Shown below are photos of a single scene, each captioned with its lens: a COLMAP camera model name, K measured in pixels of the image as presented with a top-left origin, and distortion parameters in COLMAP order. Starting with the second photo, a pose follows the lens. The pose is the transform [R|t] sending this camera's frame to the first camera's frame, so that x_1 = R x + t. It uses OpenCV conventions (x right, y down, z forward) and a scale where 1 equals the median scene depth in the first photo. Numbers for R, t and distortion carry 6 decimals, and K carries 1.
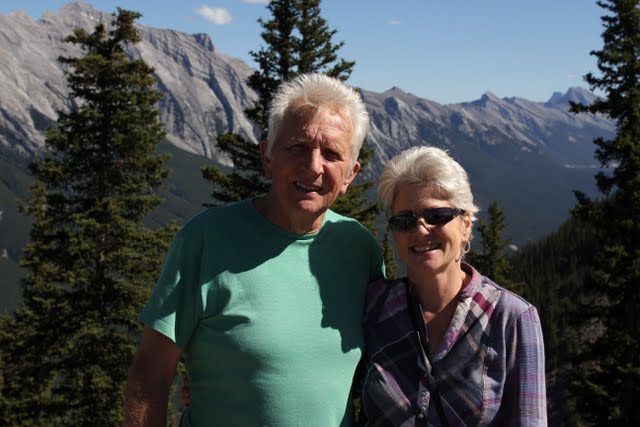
lens RADIAL K [[1093.1, 0, 306.9], [0, 1093.1, 210.0], [0, 0, 1]] dist [-0.021213, 0.000000]
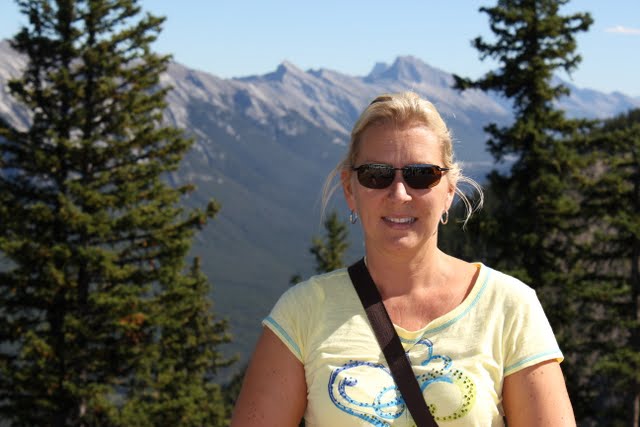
lens RADIAL K [[1555.9, 0, 323.6], [0, 1555.9, 210.1], [0, 0, 1]] dist [0.101169, 0.000000]
pose [[0.982088, -0.007462, 0.188273, -0.045403], [0.009637, 0.999897, -0.010644, 0.002787], [-0.188174, 0.012268, 0.982059, -0.019875]]
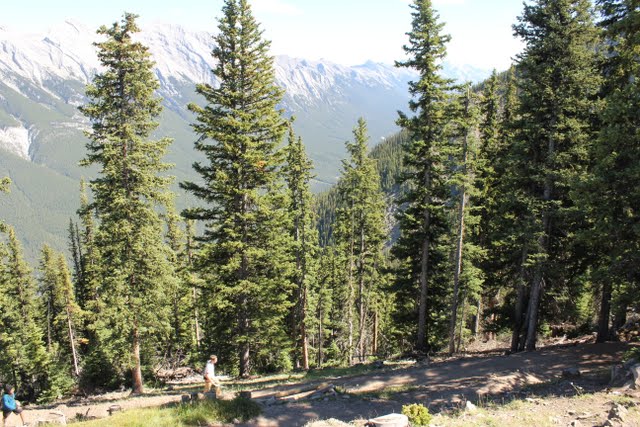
lens RADIAL K [[544.1, 0, 316.1], [0, 544.1, 211.6], [0, 0, 1]] dist [-0.160655, 0.143312]
pose [[0.997532, -0.038503, 0.058707, 0.050846], [0.028346, 0.985893, 0.164959, -0.003791], [-0.064230, -0.162888, 0.984552, 0.095927]]
